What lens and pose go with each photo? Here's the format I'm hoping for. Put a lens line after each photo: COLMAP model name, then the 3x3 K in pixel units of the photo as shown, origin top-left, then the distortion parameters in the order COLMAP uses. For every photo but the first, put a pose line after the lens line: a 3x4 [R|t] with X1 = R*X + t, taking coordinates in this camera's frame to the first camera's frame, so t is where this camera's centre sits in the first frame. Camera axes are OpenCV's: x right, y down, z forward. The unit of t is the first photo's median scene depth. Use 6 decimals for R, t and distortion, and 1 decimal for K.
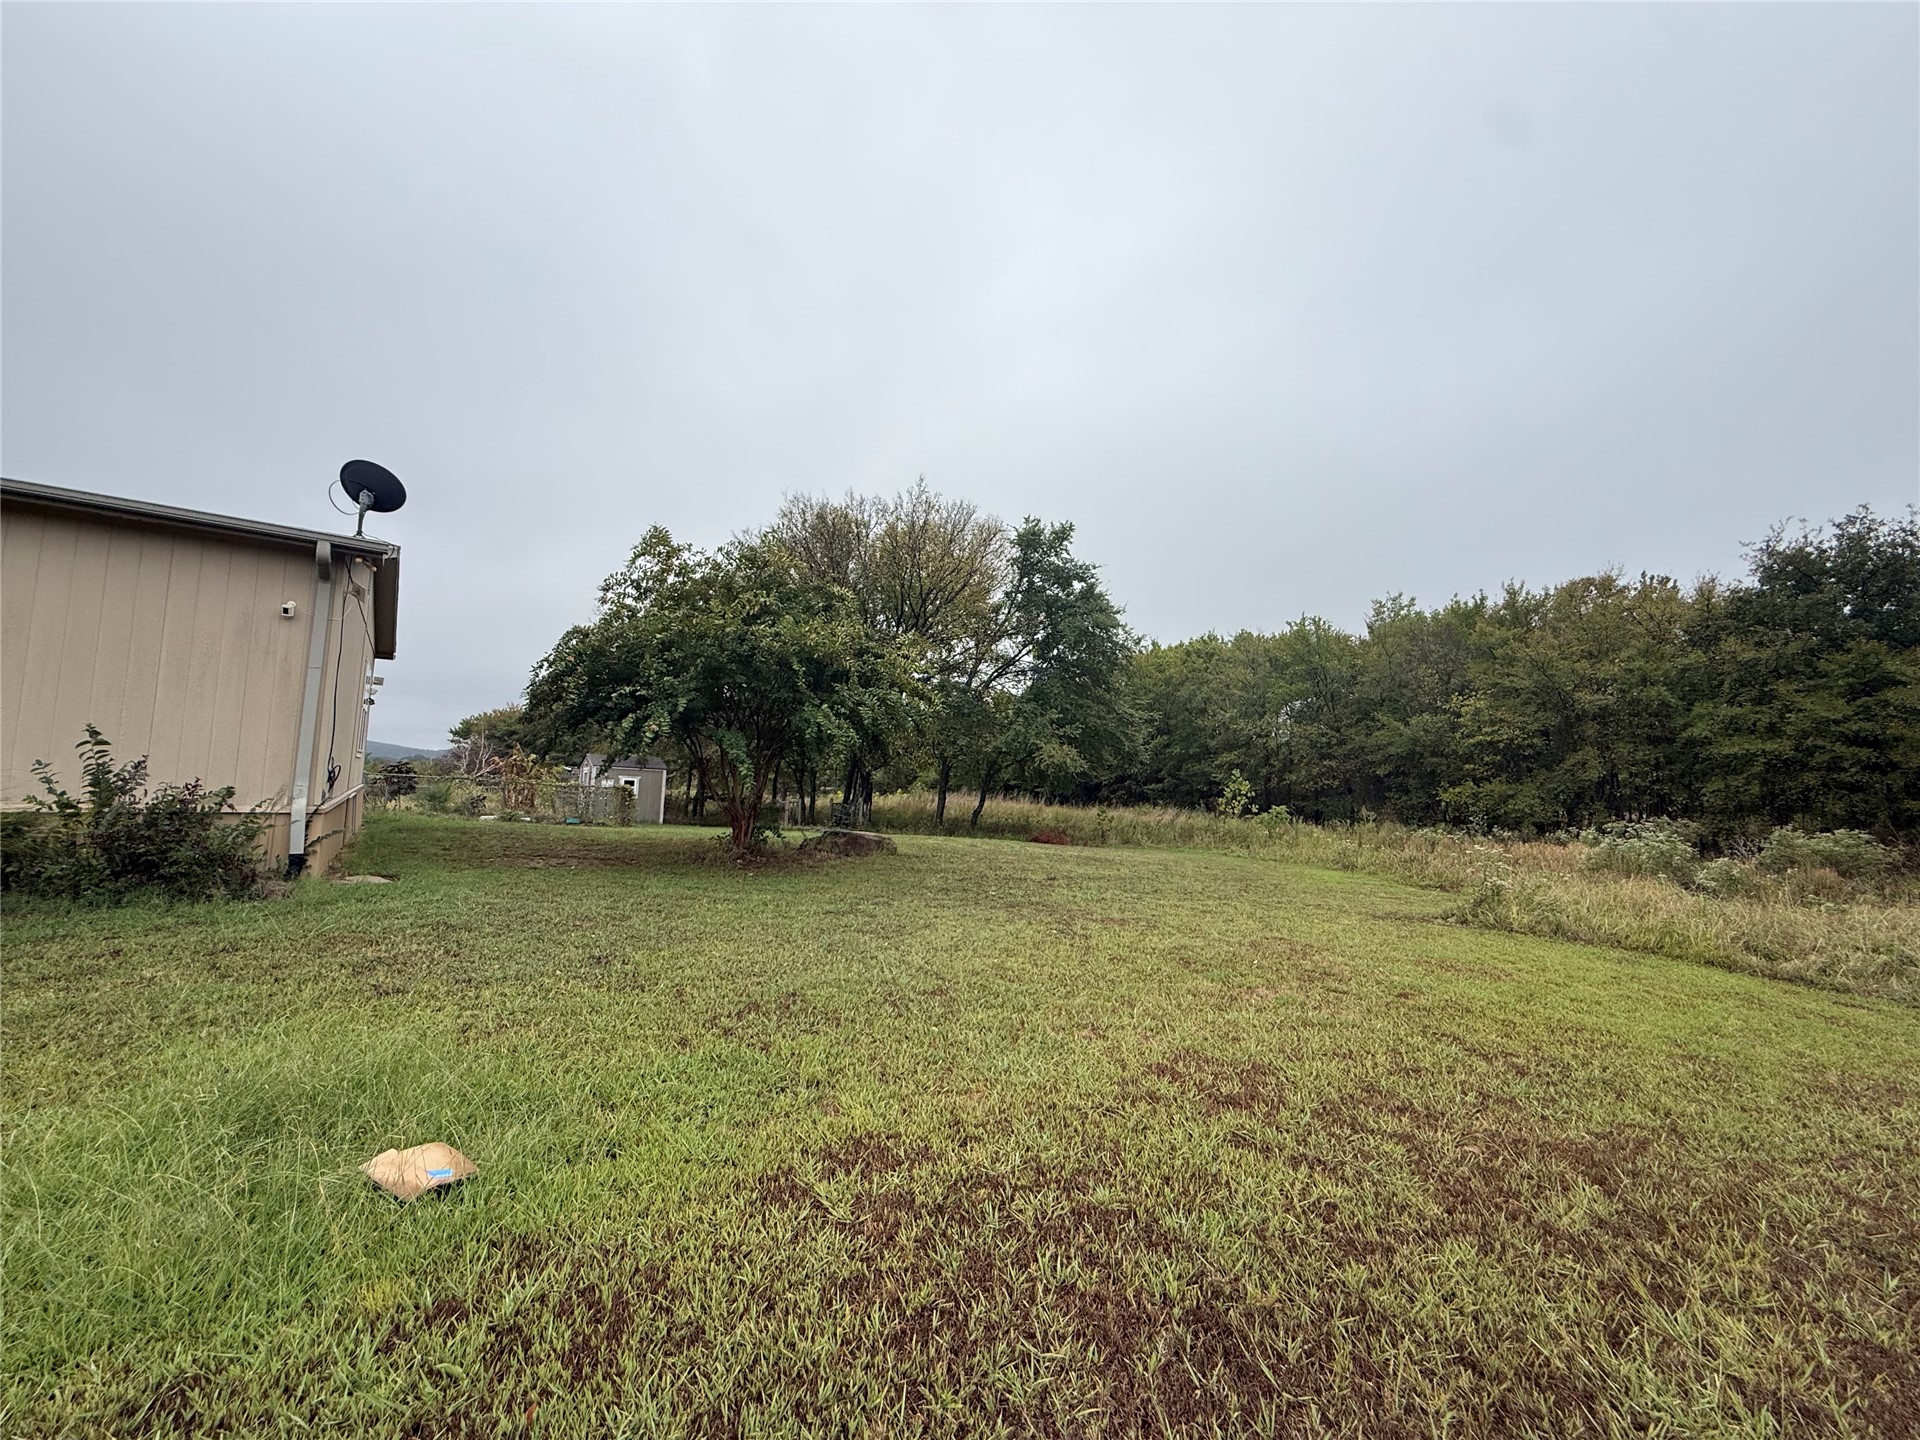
lens RADIAL K [[767.3, 0, 960.0], [0, 767.3, 720.0], [0, 0, 1]] dist [0.000769, 0.000134]
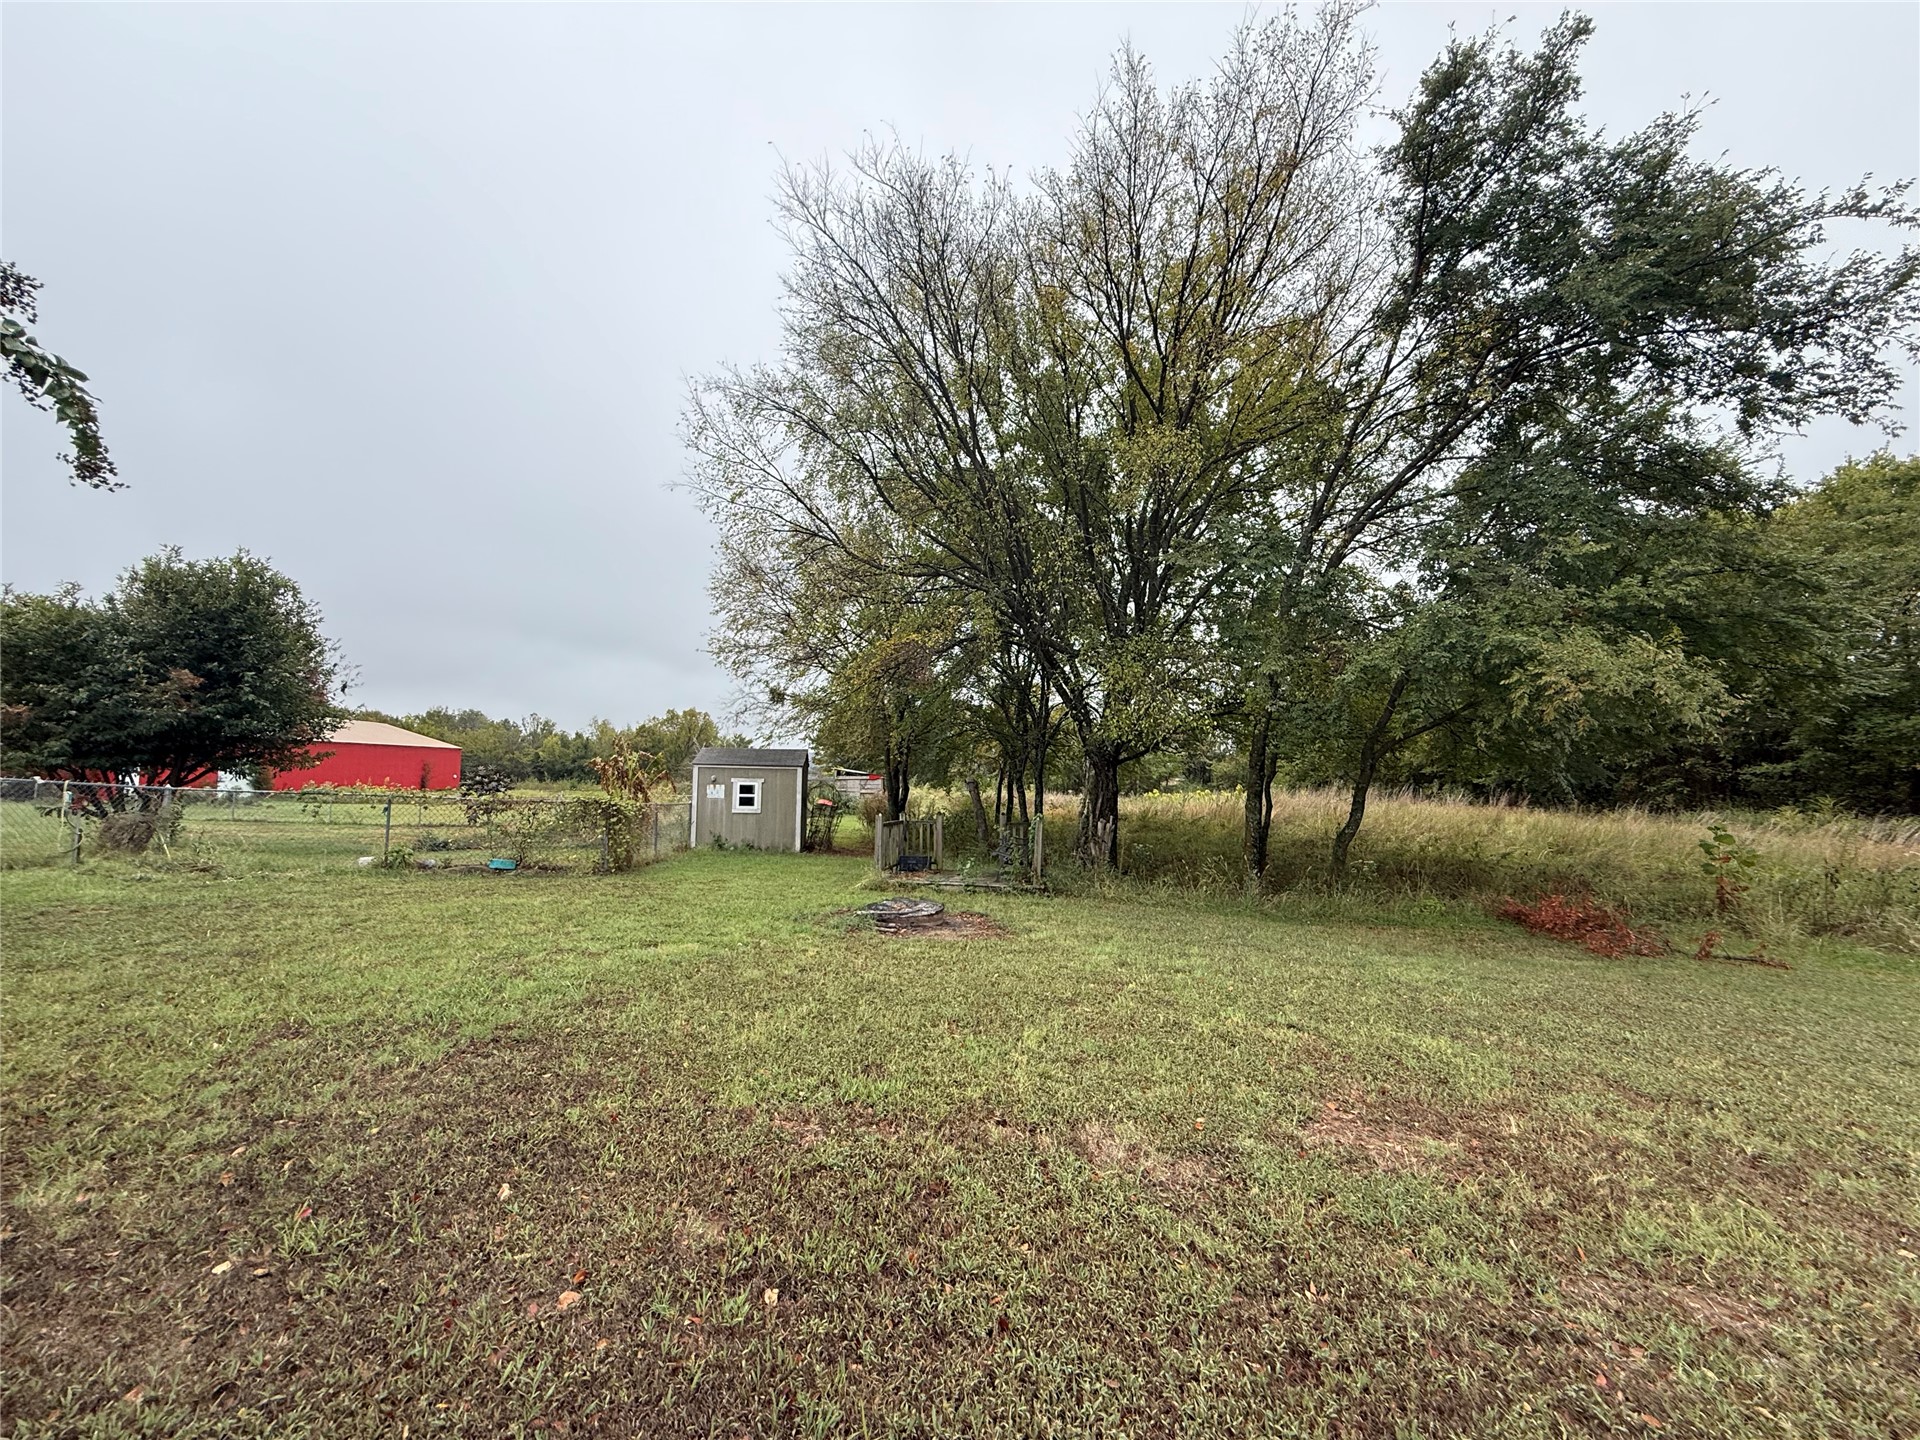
lens RADIAL K [[763.9, 0, 960.0], [0, 763.9, 720.0], [0, 0, 1]] dist [-0.000286, 0.000112]
pose [[0.887954, -0.062007, -0.455734, 0.030120], [0.064370, 0.997872, -0.010350, 0.041922], [0.455406, -0.020145, 0.890056, 0.499522]]
